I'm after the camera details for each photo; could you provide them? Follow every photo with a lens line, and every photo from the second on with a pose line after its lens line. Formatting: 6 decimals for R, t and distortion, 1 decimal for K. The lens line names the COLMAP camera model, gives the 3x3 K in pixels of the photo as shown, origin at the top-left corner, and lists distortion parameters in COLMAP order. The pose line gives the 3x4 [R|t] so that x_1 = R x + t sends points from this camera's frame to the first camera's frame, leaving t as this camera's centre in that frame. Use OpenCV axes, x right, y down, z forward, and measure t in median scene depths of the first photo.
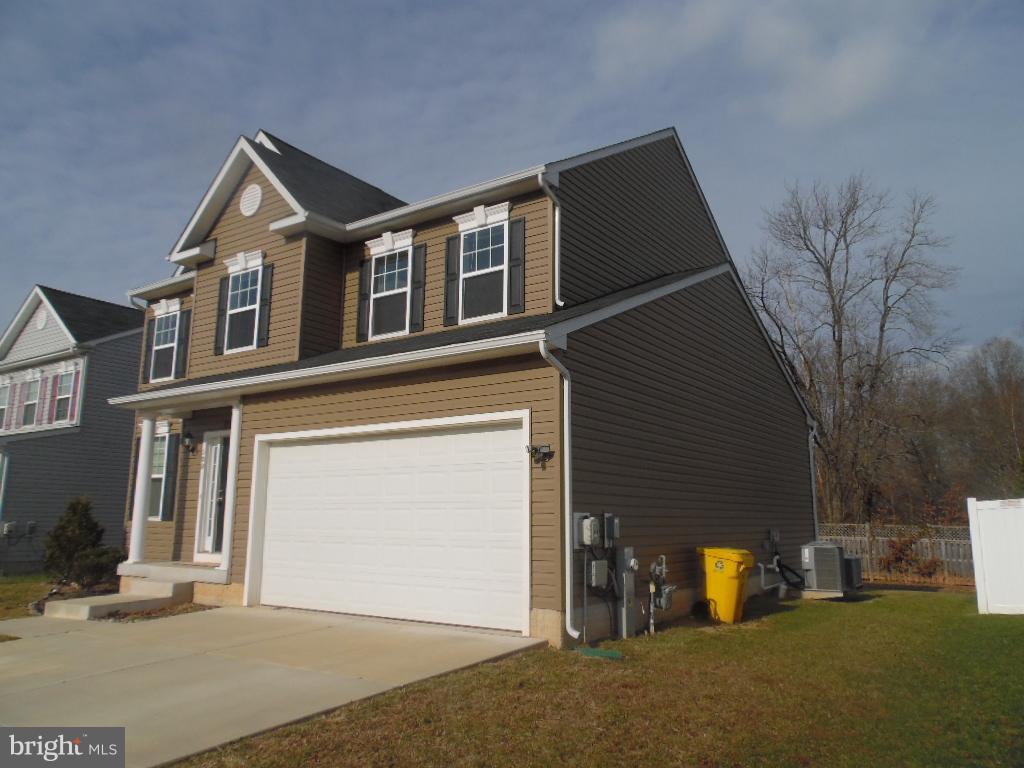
lens RADIAL K [[760.0, 0, 510.6], [0, 760.0, 383.2], [0, 0, 1]] dist [-0.038642, 0.077487]
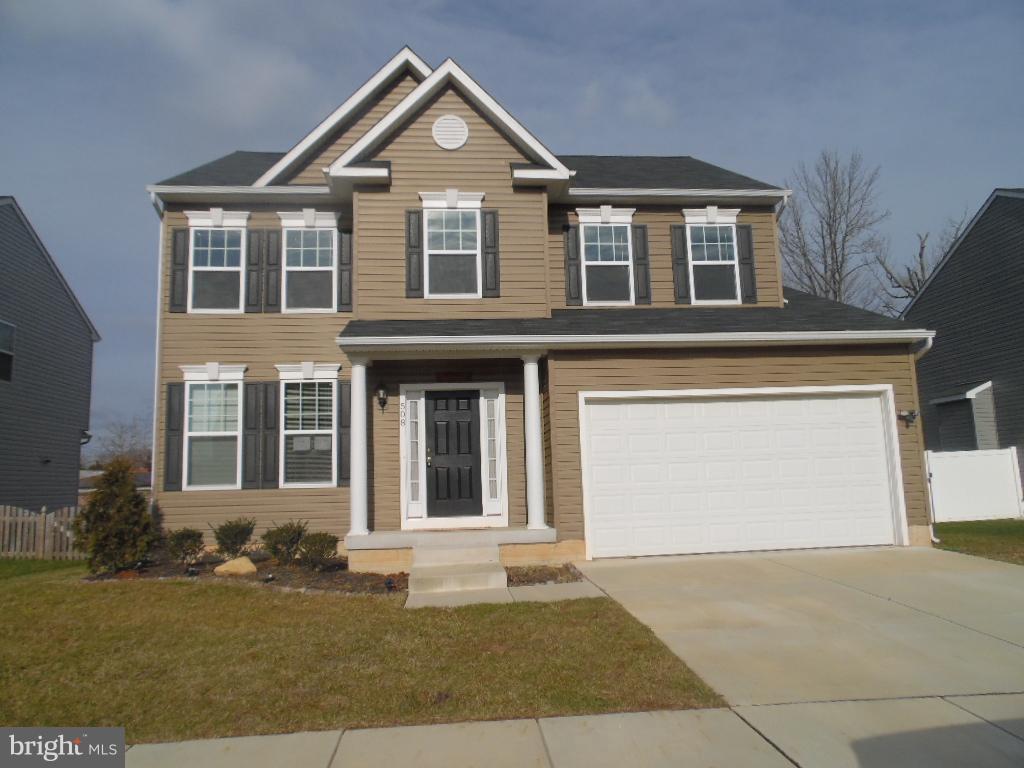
lens RADIAL K [[760.0, 0, 509.1], [0, 760.0, 380.2], [0, 0, 1]] dist [-0.038642, 0.077487]
pose [[0.767183, 0.057909, 0.638809, -0.926882], [-0.077865, 0.996959, 0.003137, 0.051248], [-0.636685, -0.052148, 0.769359, 0.257382]]
